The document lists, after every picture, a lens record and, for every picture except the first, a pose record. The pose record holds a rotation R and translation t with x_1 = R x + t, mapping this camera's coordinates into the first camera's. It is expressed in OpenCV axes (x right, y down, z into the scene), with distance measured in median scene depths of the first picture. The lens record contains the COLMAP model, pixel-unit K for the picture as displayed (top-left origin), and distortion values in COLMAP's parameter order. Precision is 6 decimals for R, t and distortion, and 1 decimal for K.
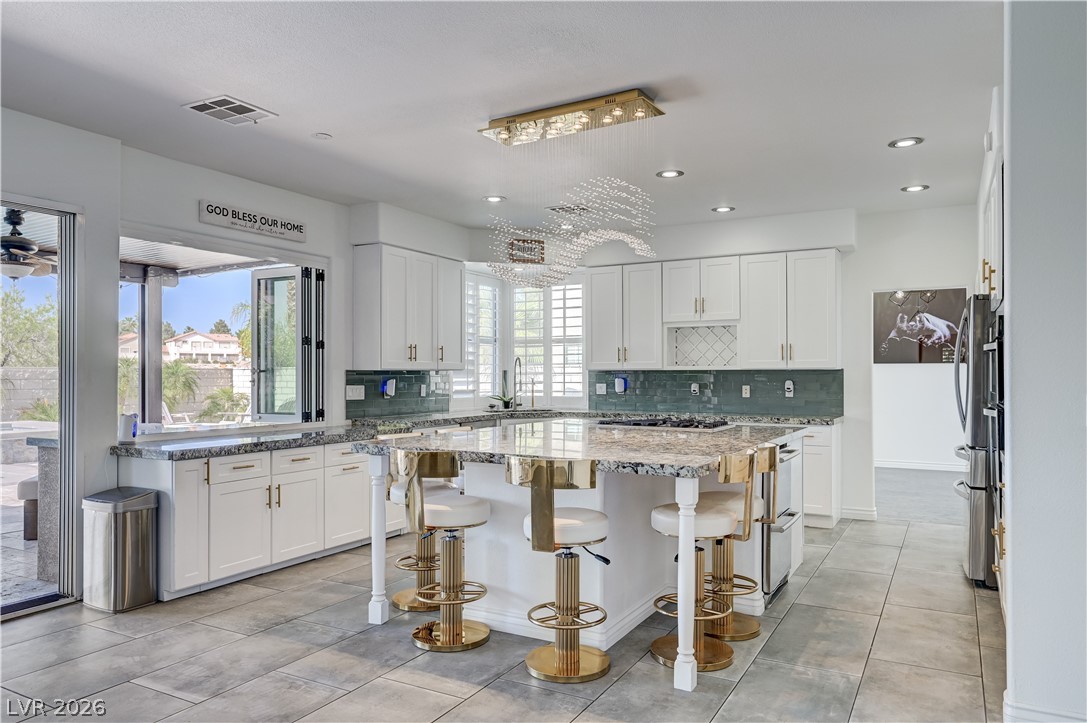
lens RADIAL K [[733.9, 0, 543.7], [0, 733.9, 365.8], [0, 0, 1]] dist [-0.001085, 0.003440]
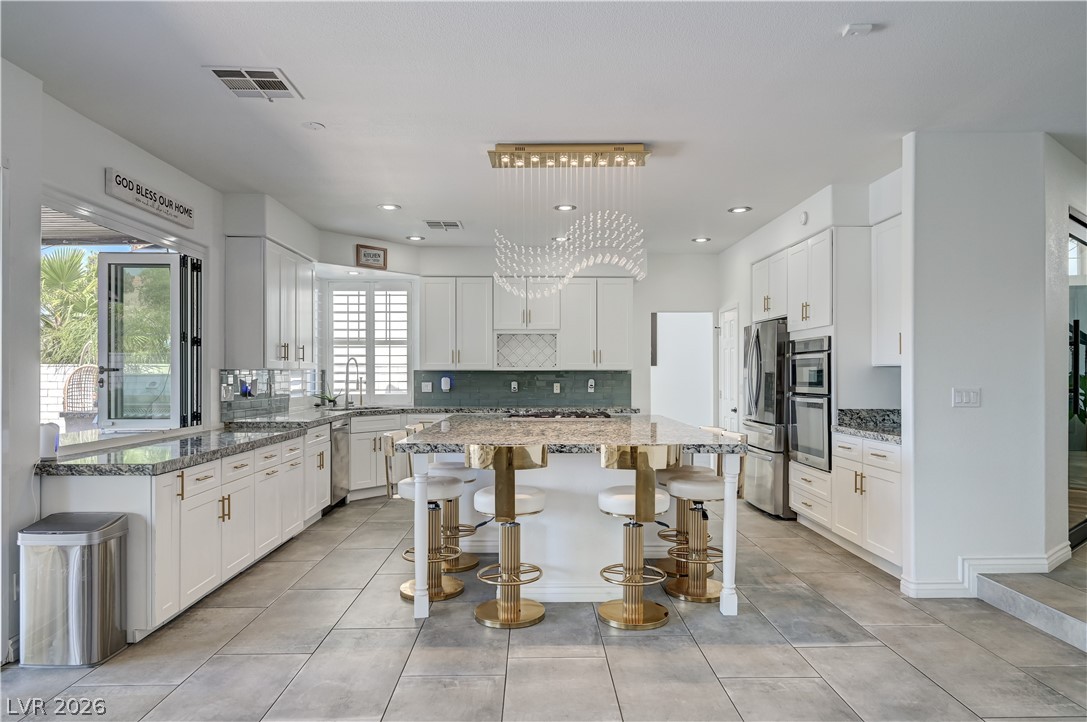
lens RADIAL K [[654.0, 0, 544.3], [0, 654.0, 366.4], [0, 0, 1]] dist [-0.003023, -0.006207]
pose [[0.863300, 0.006952, 0.504643, -0.346435], [-0.007298, 0.999973, -0.001292, 0.000319], [-0.504638, -0.002568, 0.863327, 0.080738]]
